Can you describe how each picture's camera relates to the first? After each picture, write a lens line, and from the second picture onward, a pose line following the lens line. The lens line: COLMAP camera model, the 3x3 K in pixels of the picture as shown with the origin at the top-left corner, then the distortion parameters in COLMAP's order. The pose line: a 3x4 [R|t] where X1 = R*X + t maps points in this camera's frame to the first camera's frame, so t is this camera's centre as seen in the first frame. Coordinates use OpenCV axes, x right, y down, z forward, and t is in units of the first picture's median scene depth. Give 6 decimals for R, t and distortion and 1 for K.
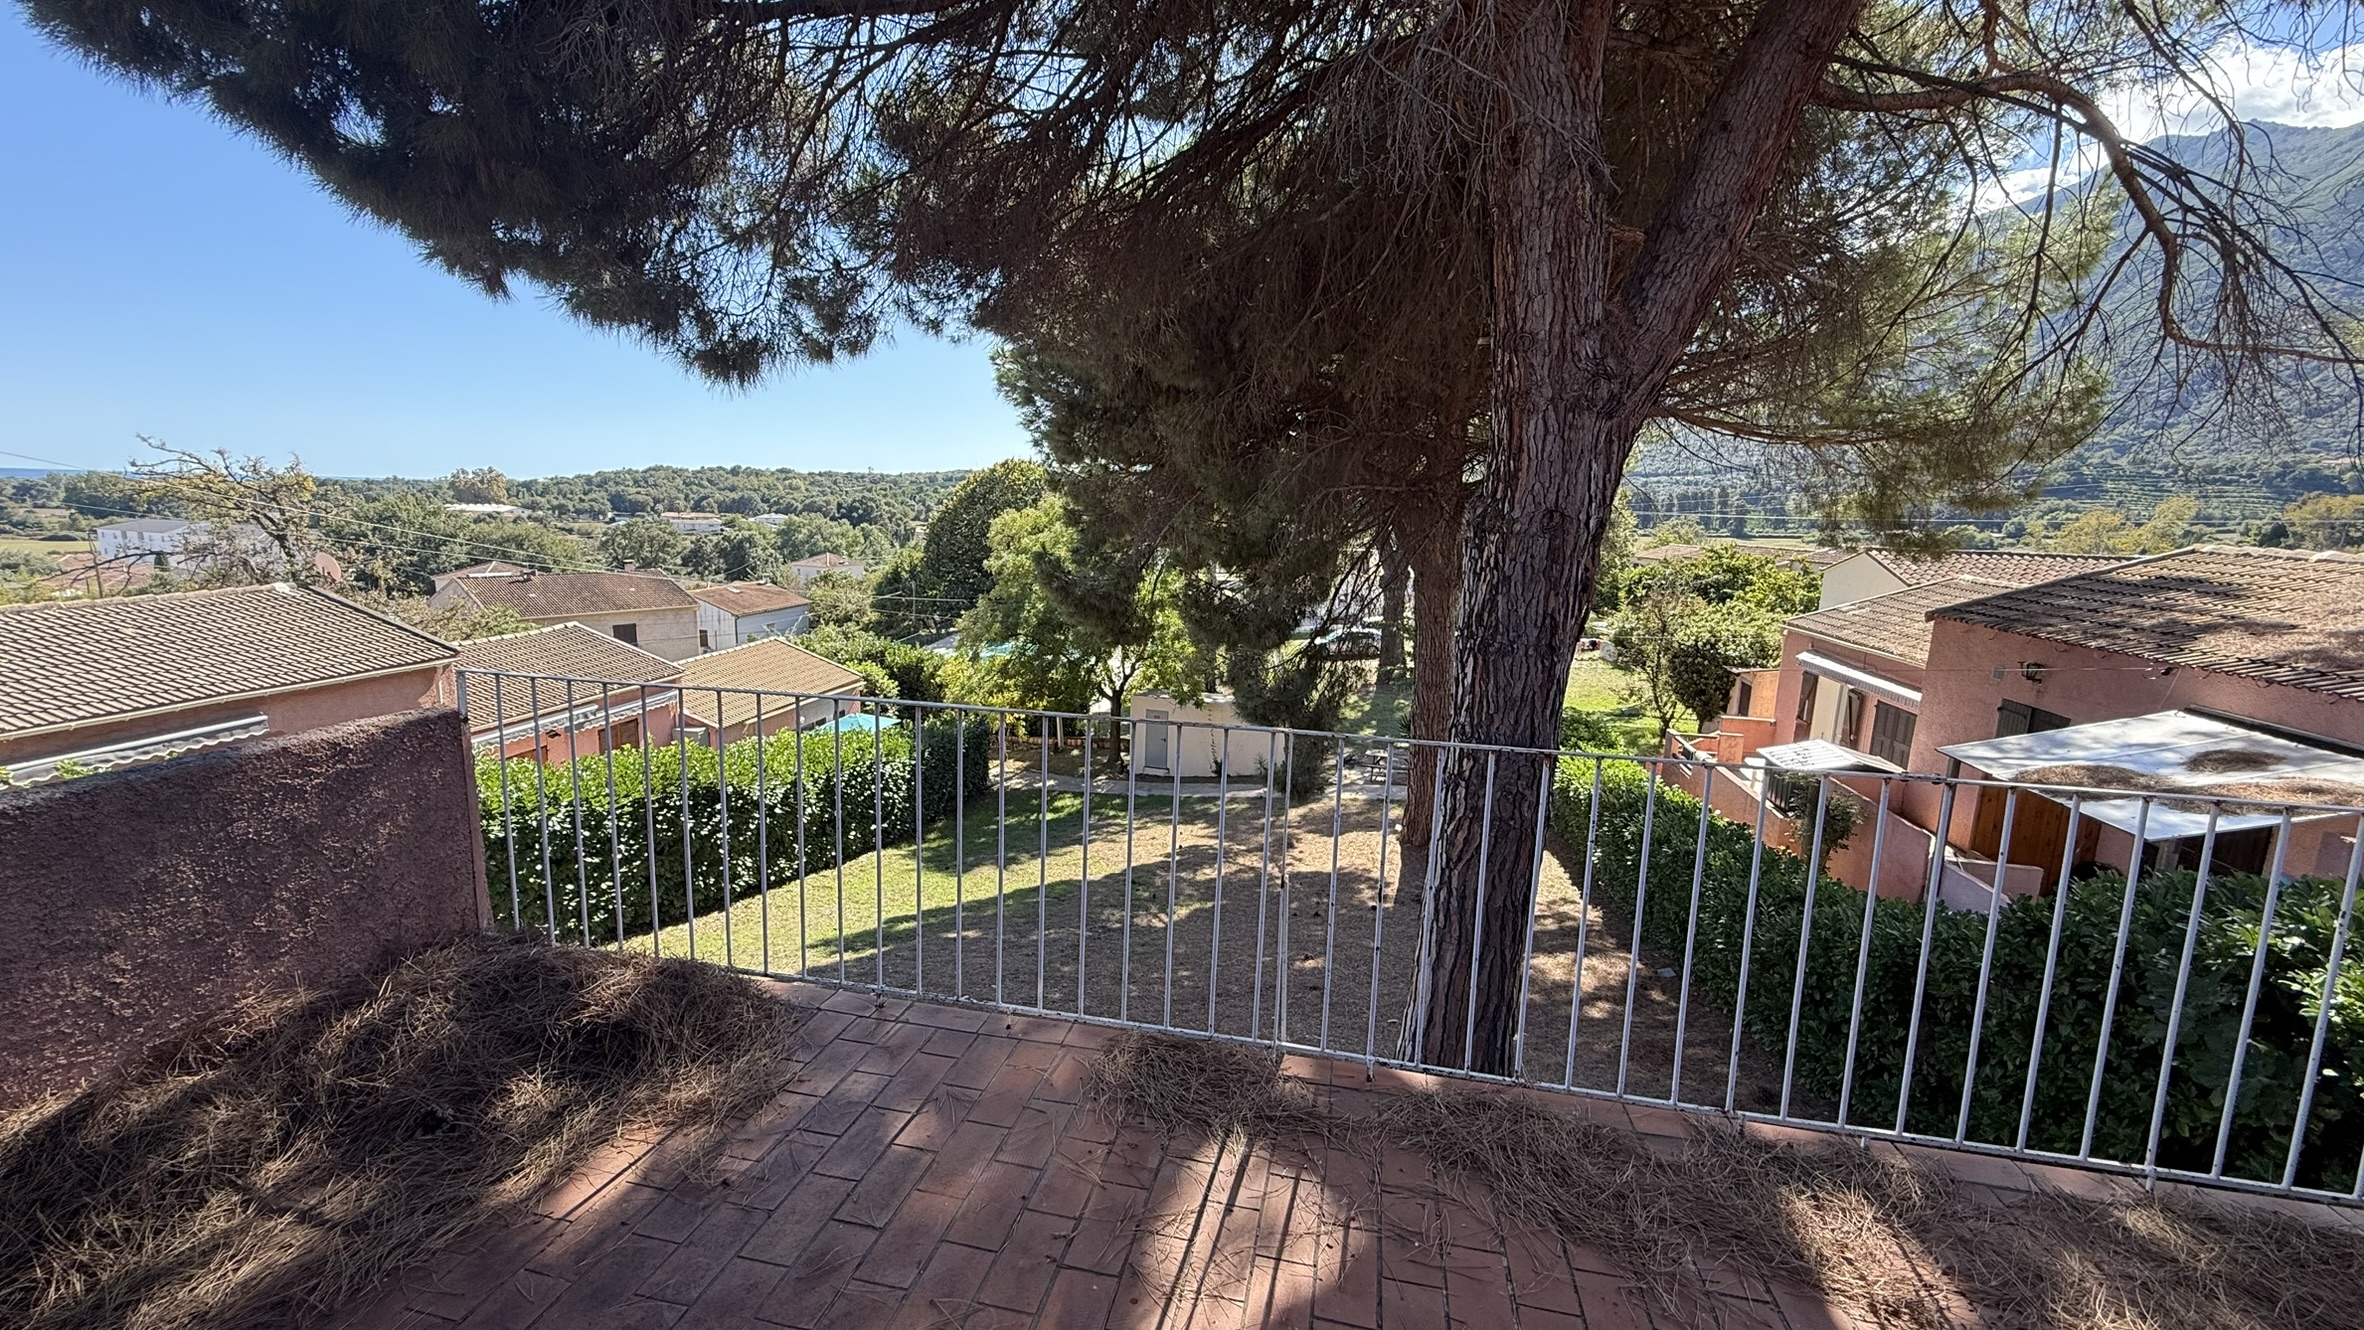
lens RADIAL K [[937.6, 0, 1174.5], [0, 937.6, 665.7], [0, 0, 1]] dist [0.000441, 0.000039]
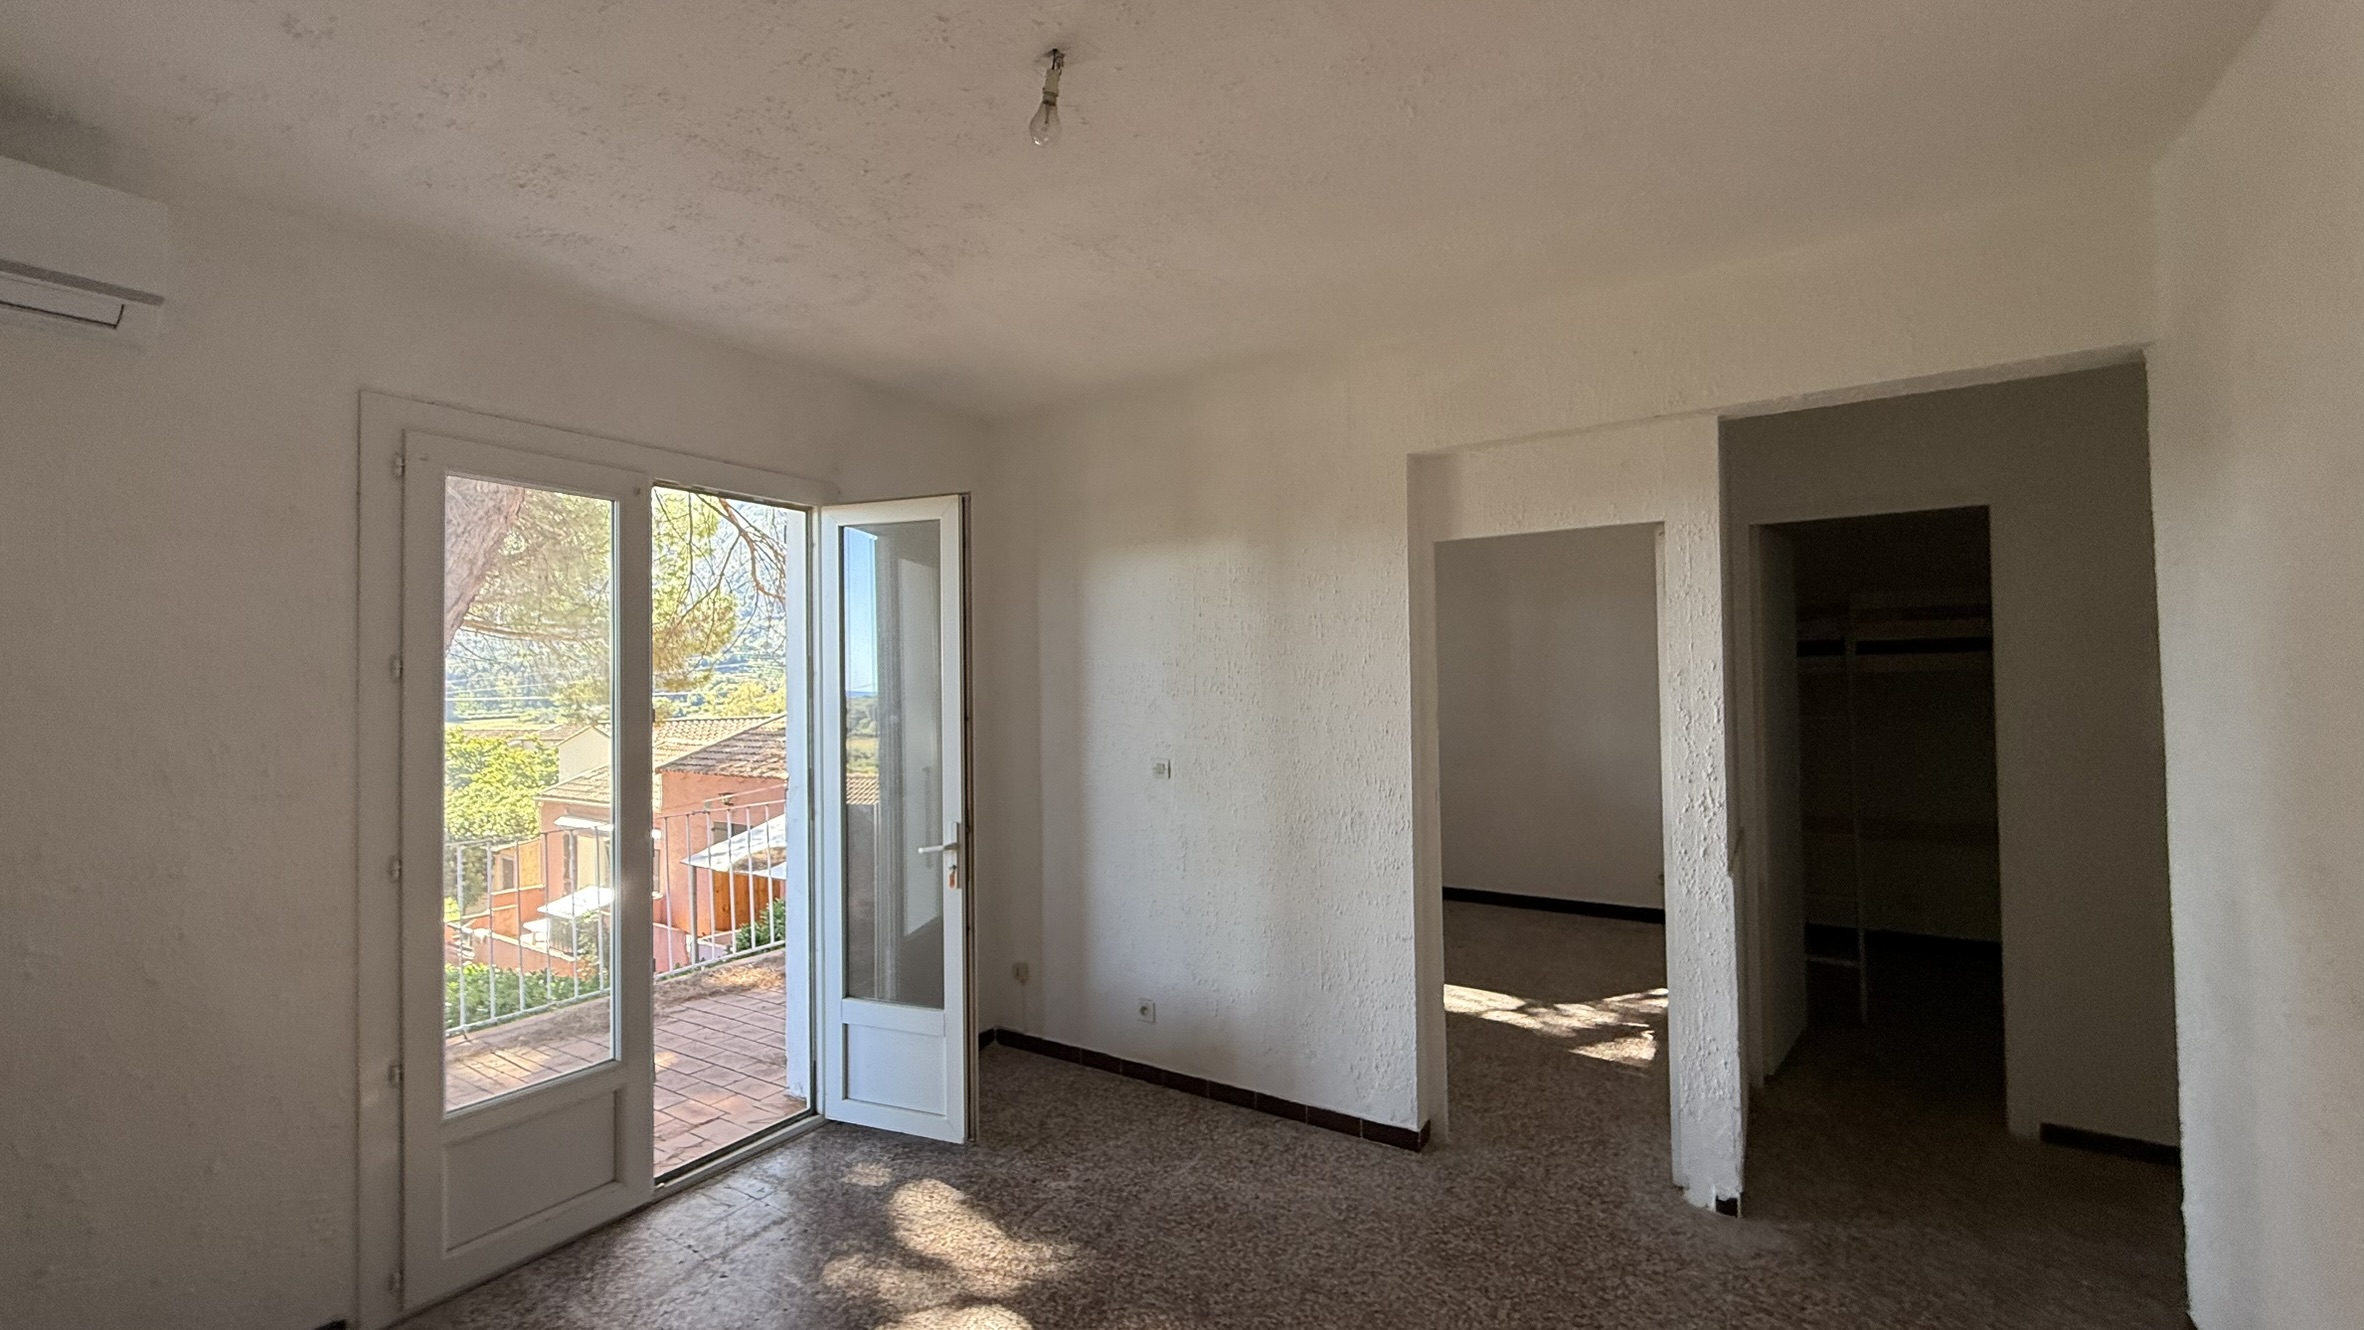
lens RADIAL K [[937.6, 0, 1174.5], [0, 937.6, 665.7], [0, 0, 1]] dist [0.000441, 0.000039]
pose [[0.363730, -0.013887, 0.931401, -0.121119], [0.188728, 0.980250, -0.059086, 0.013176], [-0.912185, 0.197273, 0.359167, -0.128869]]
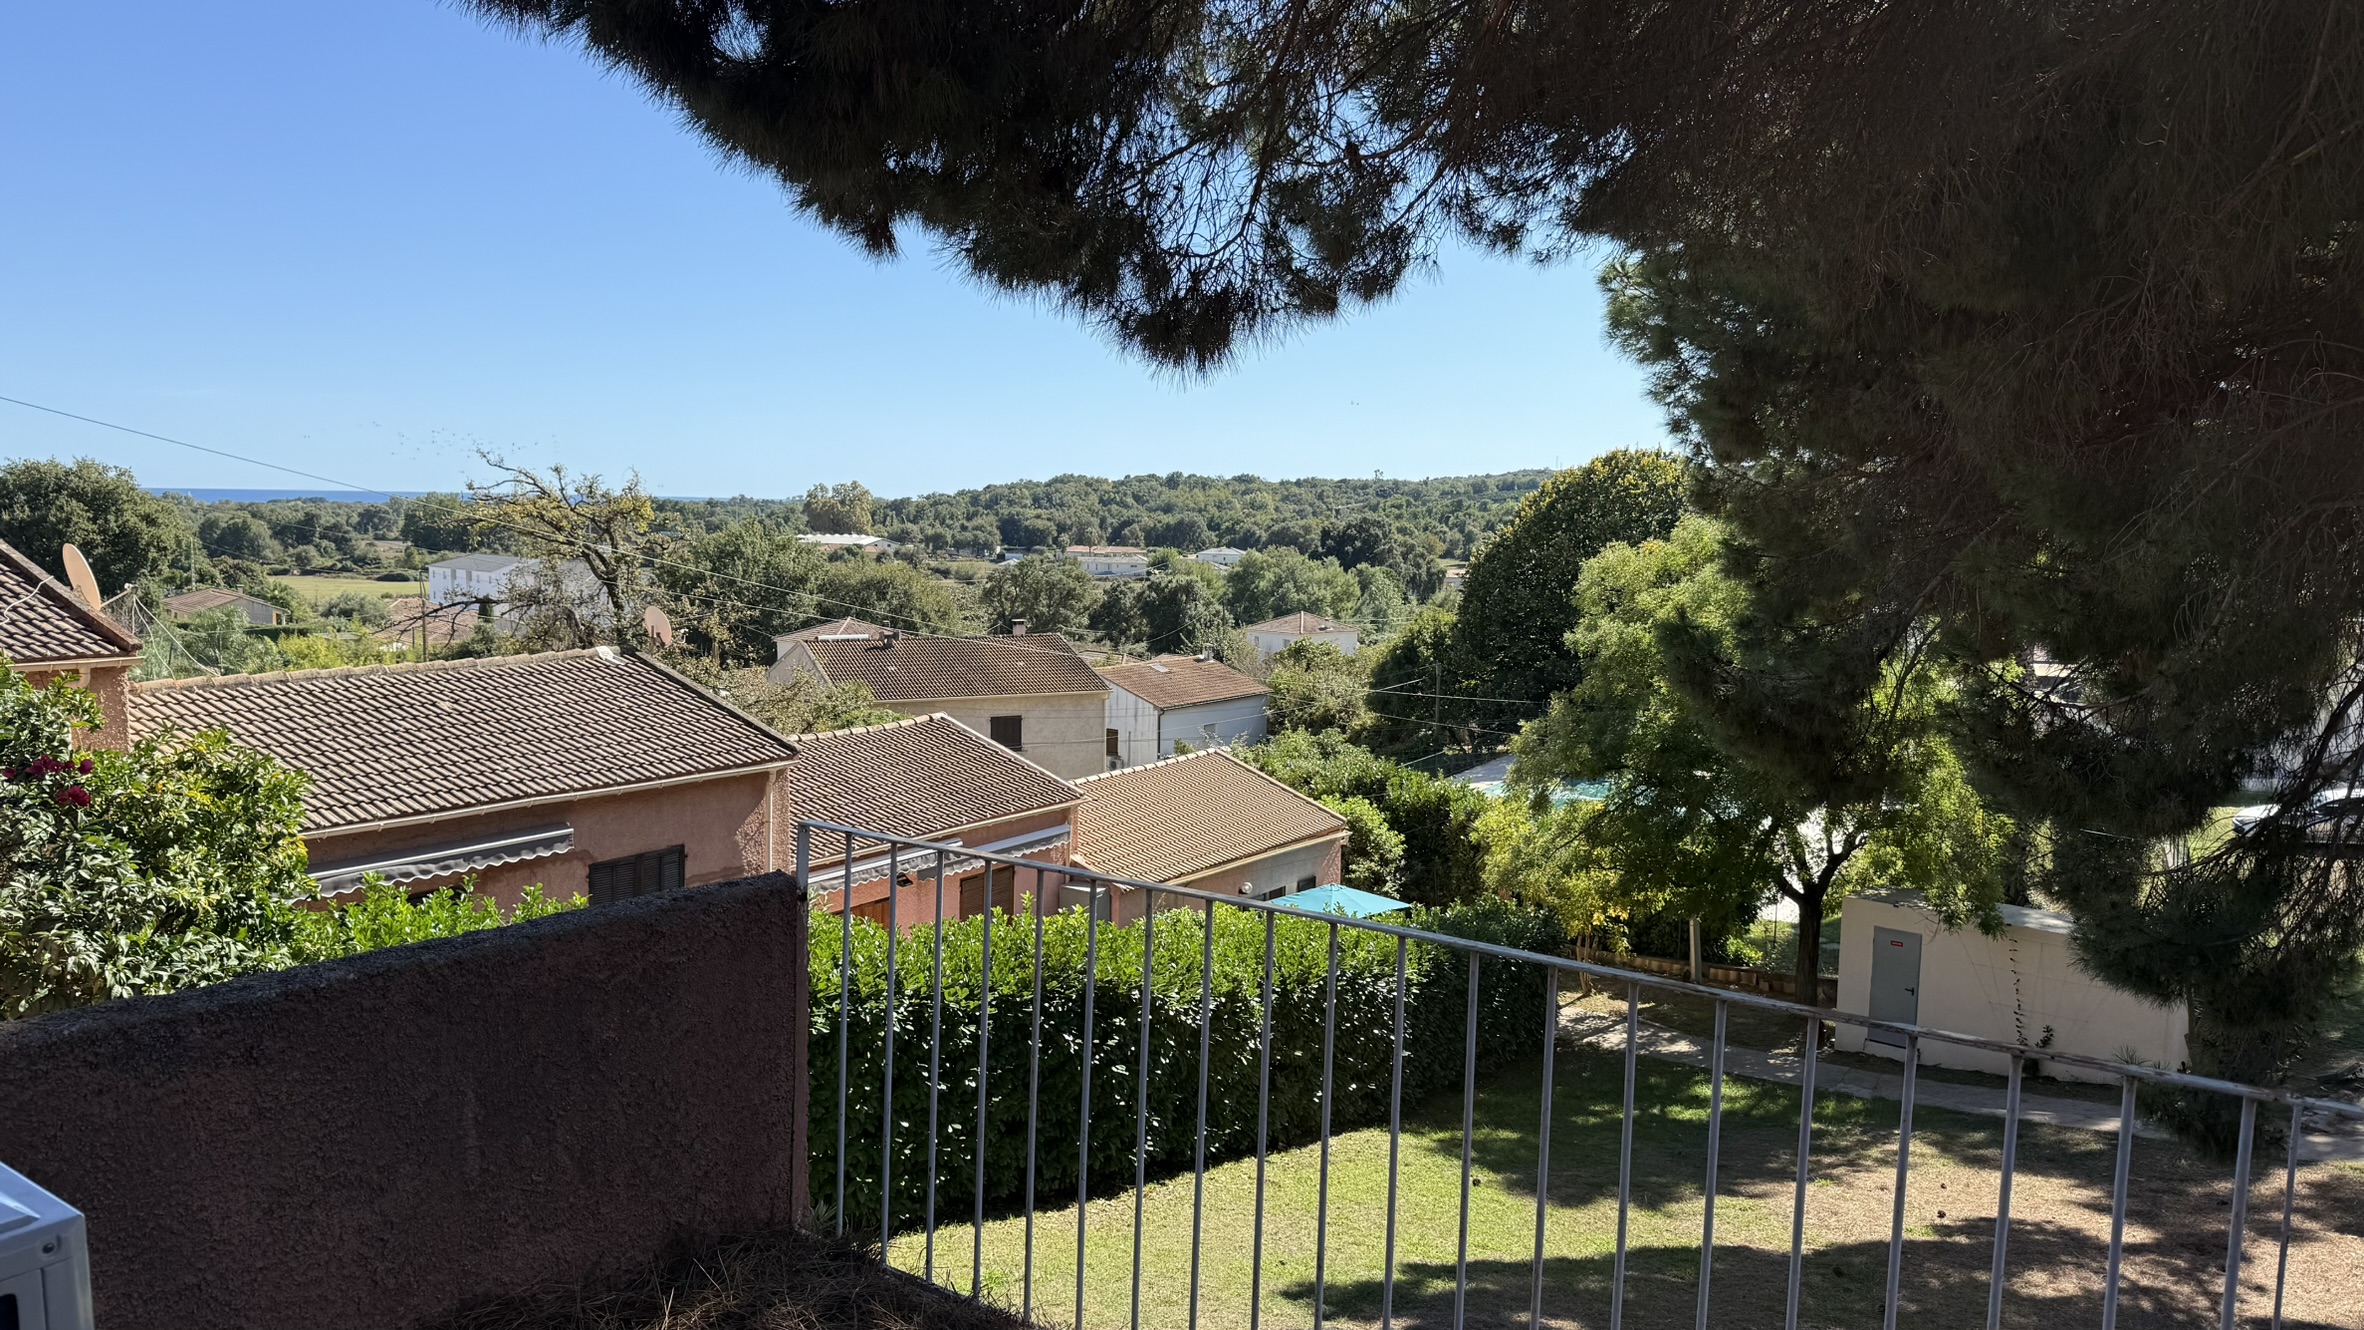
lens RADIAL K [[1634.6, 0, 1169.5], [0, 1634.6, 679.5], [0, 0, 1]] dist [0.195109, -0.412801]
pose [[0.907846, 0.031267, -0.418136, -0.004446], [-0.064374, 0.995787, -0.065305, -0.005532], [0.414332, 0.086204, 0.906034, 0.003845]]
